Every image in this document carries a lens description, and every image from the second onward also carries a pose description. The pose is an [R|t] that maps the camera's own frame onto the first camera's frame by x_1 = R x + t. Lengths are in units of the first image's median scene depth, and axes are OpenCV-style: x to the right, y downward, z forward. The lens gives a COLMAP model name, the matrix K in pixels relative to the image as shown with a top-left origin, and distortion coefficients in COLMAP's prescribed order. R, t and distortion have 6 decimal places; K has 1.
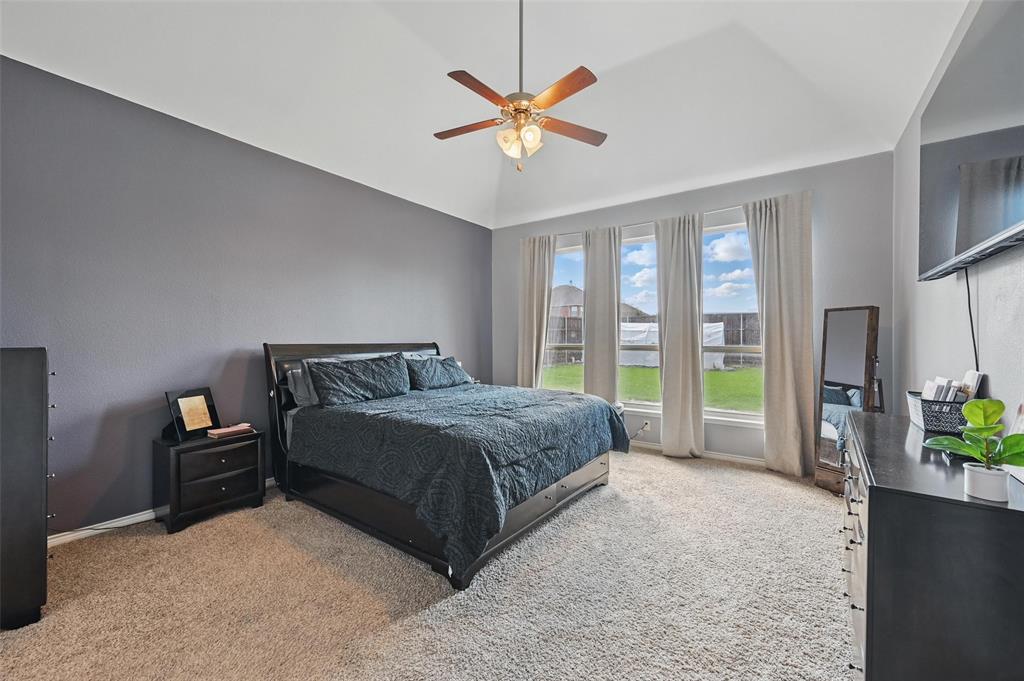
lens RADIAL K [[409.2, 0, 512.9], [0, 409.2, 338.5], [0, 0, 1]] dist [-0.000337, 0.000398]
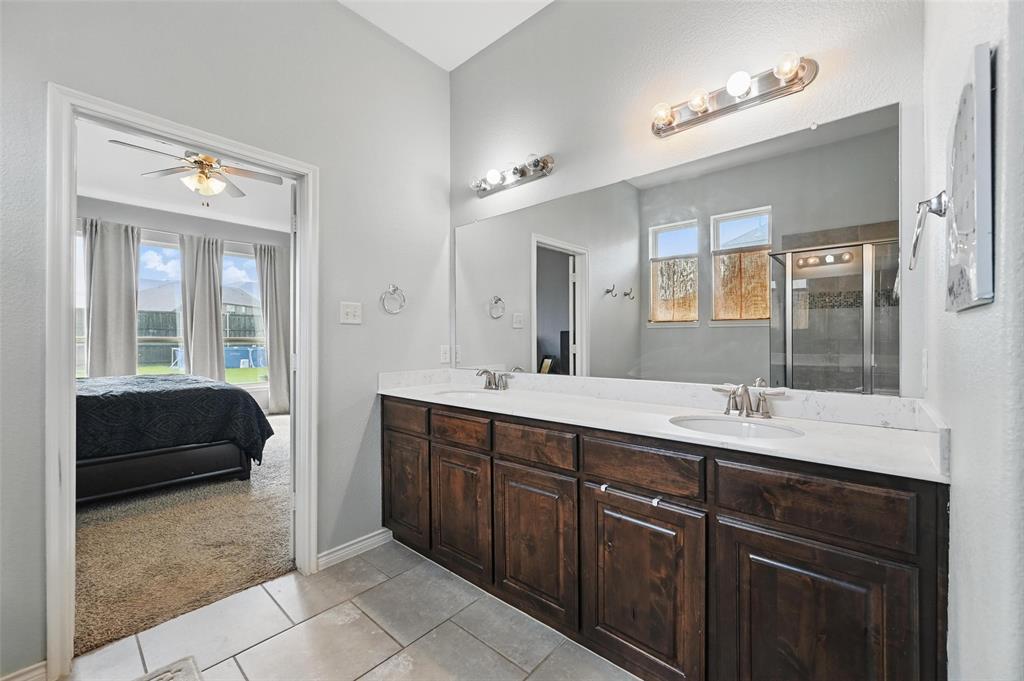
lens RADIAL K [[409.2, 0, 513.6], [0, 409.2, 336.9], [0, 0, 1]] dist [-0.000337, 0.000398]
pose [[0.075332, -0.004459, 0.997149, -0.840266], [0.000399, 0.999990, 0.004441, 0.018504], [-0.997158, 0.000063, 0.075333, -0.095455]]
